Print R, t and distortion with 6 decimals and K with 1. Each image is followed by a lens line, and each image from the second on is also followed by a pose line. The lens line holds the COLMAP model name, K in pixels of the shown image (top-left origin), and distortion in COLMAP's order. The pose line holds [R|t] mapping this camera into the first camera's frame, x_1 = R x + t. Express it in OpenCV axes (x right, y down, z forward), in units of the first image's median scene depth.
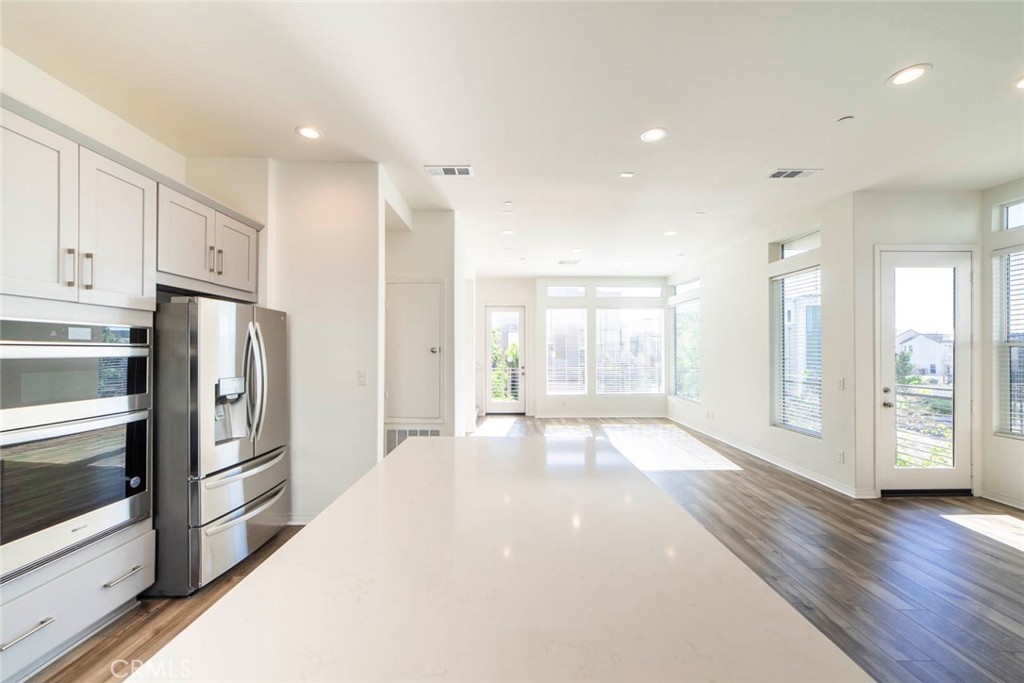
lens RADIAL K [[394.7, 0, 511.1], [0, 394.7, 348.9], [0, 0, 1]] dist [0.002166, 0.000274]
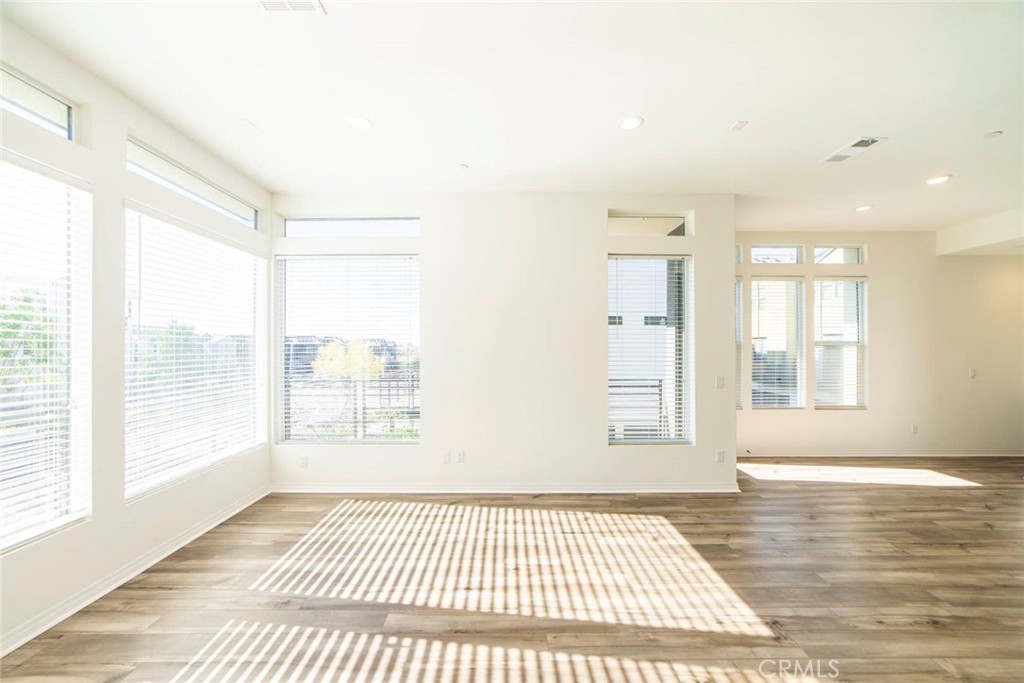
lens RADIAL K [[394.7, 0, 509.5], [0, 394.7, 348.7], [0, 0, 1]] dist [0.002166, 0.000274]
pose [[0.015085, 0.007552, 0.999858, -0.135293], [-0.001335, 0.999971, -0.007532, 0.010292], [-0.999885, -0.001221, 0.015094, 1.269527]]
